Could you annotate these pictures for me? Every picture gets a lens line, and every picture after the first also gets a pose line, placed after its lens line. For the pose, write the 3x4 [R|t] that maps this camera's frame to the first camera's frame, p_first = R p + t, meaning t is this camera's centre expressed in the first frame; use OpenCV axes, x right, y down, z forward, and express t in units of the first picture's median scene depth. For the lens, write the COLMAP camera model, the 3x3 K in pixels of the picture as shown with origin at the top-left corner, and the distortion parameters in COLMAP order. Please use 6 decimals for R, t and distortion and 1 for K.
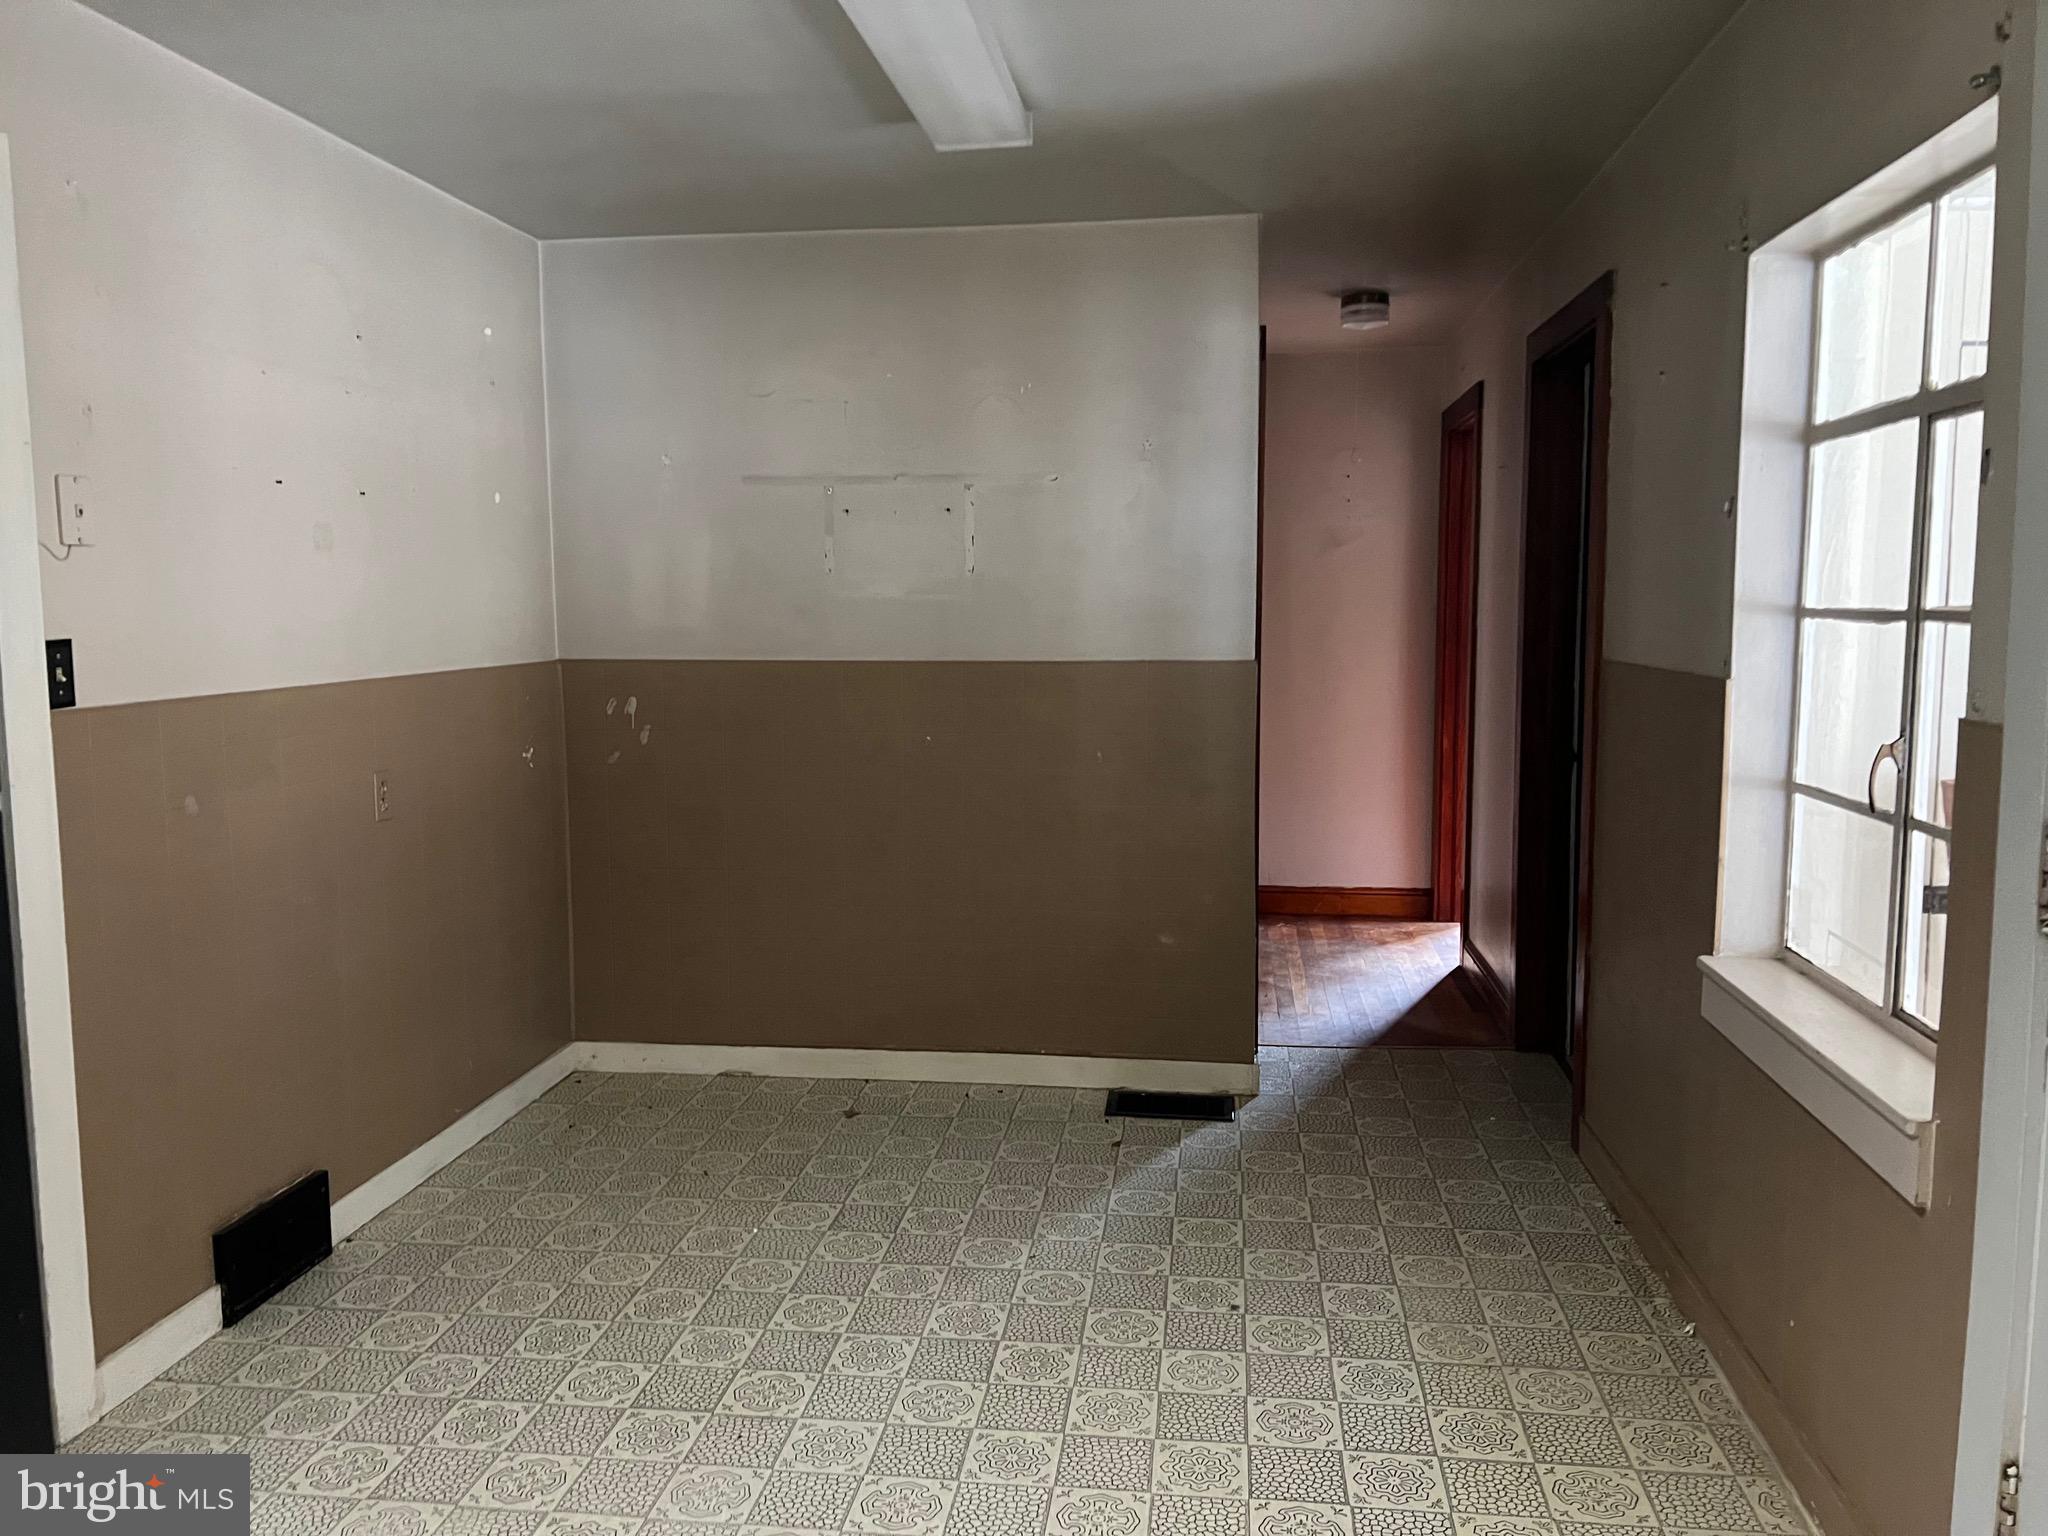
lens RADIAL K [[1539.1, 0, 1024.4], [0, 1539.1, 761.2], [0, 0, 1]] dist [0.040030, -0.016124]
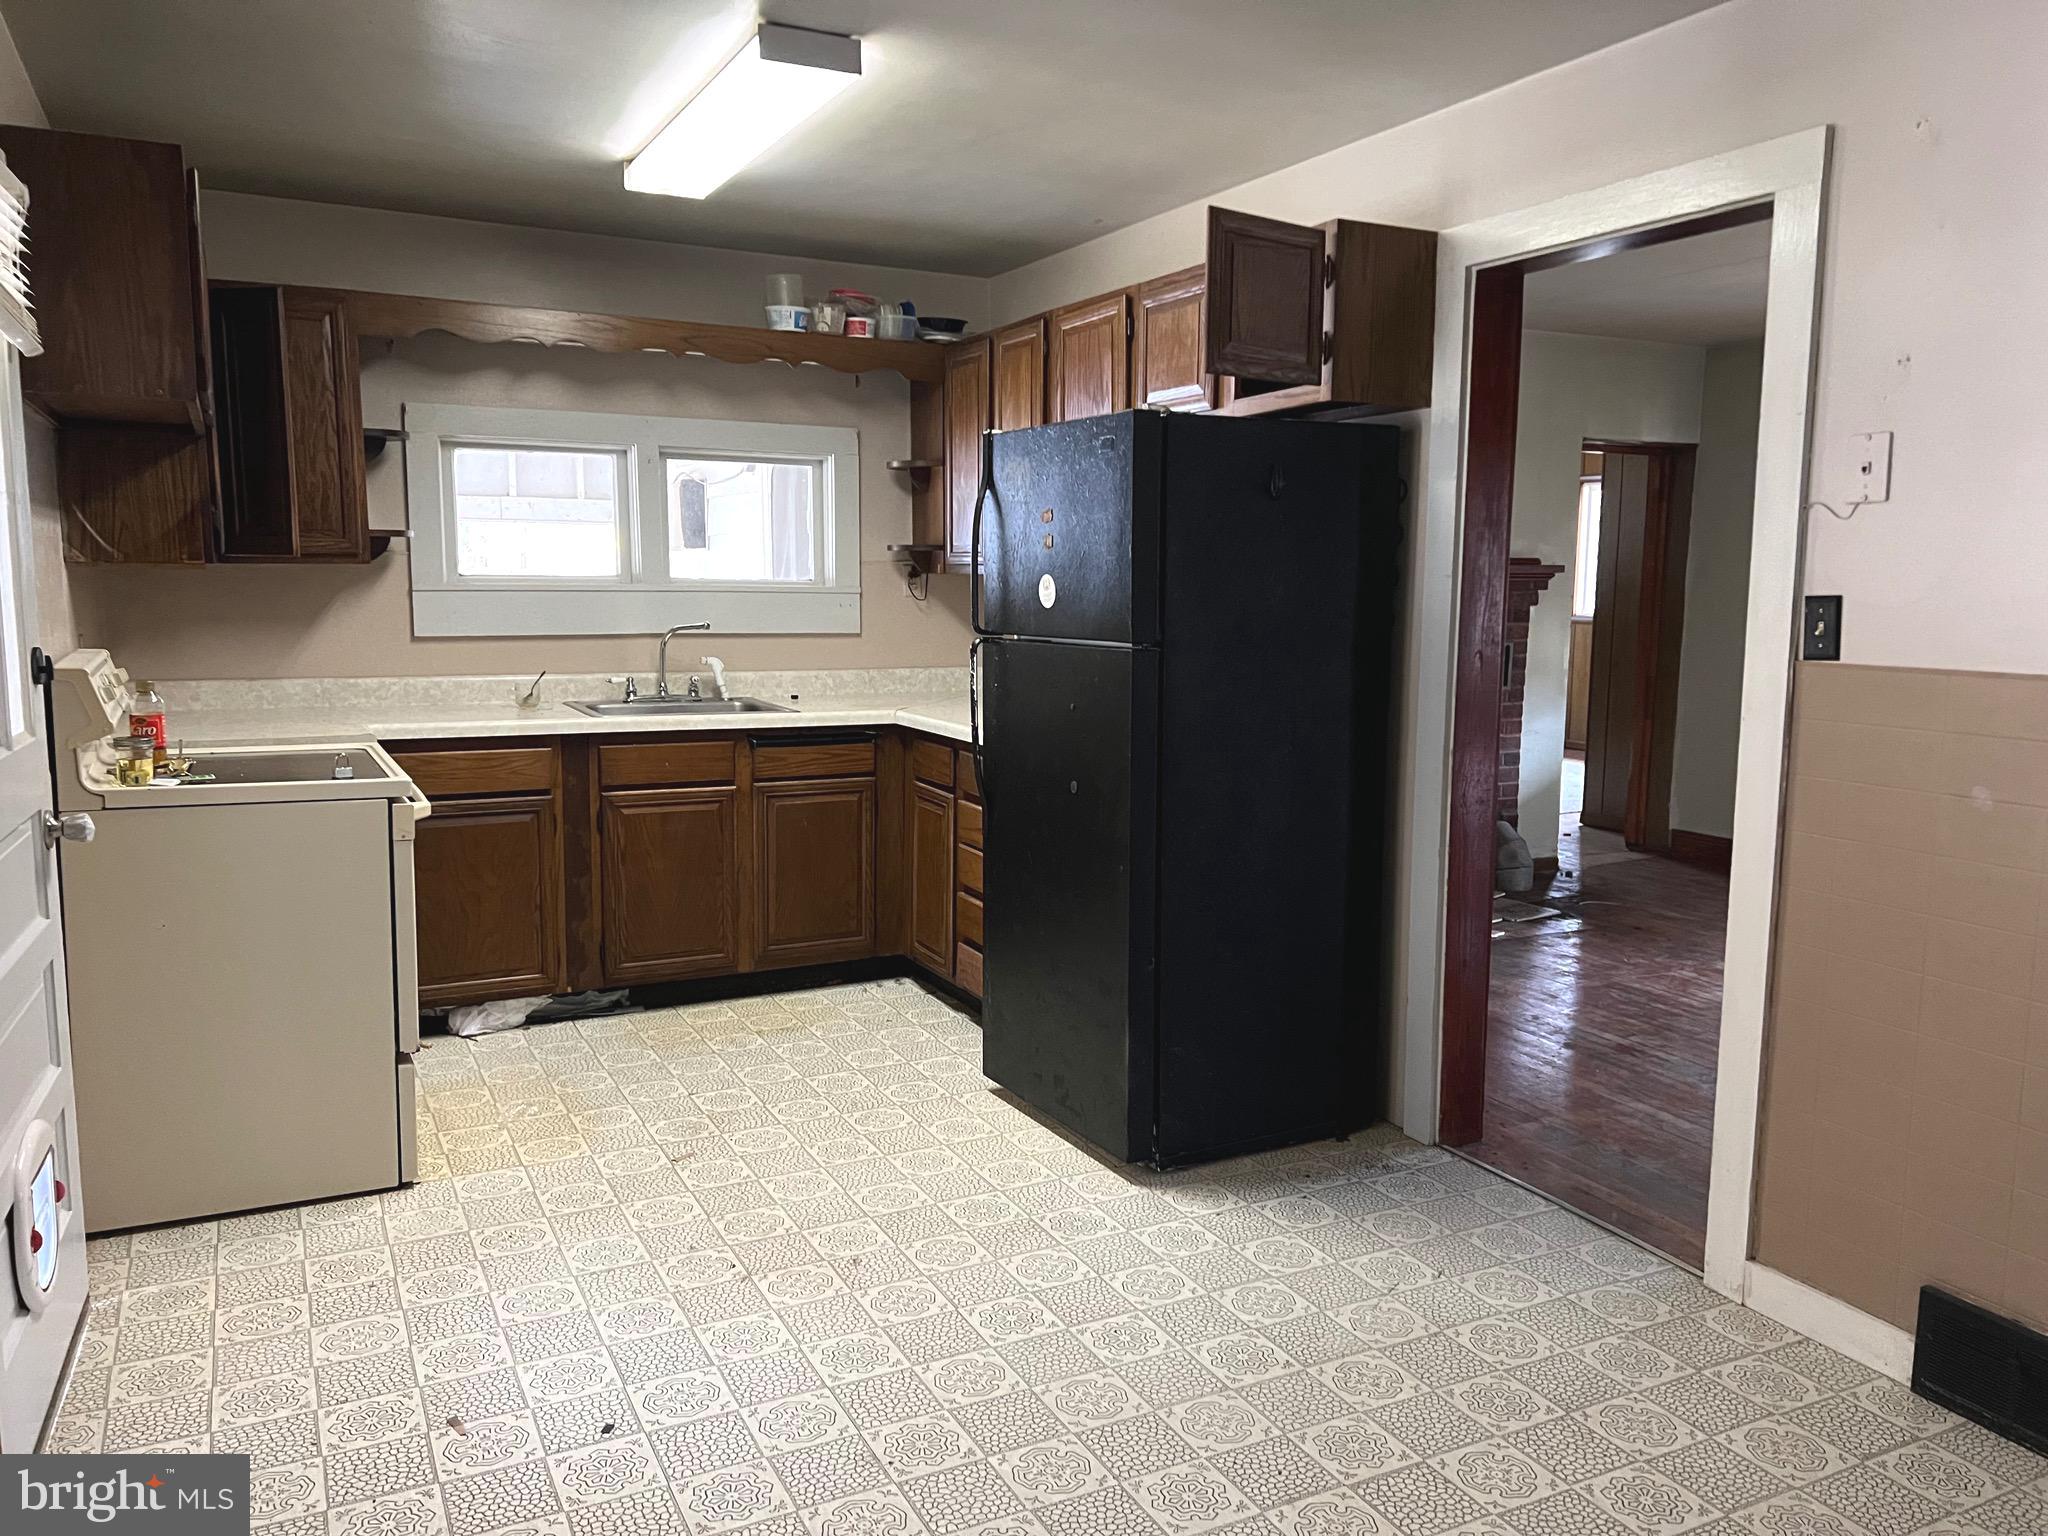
lens RADIAL K [[1539.1, 0, 1027.5], [0, 1539.1, 774.6], [0, 0, 1]] dist [0.040030, -0.016124]
pose [[-0.829872, 0.073820, -0.553049, 0.400531], [-0.058647, 0.974178, 0.218034, -0.150823], [0.554864, 0.213374, -0.804113, 1.504576]]
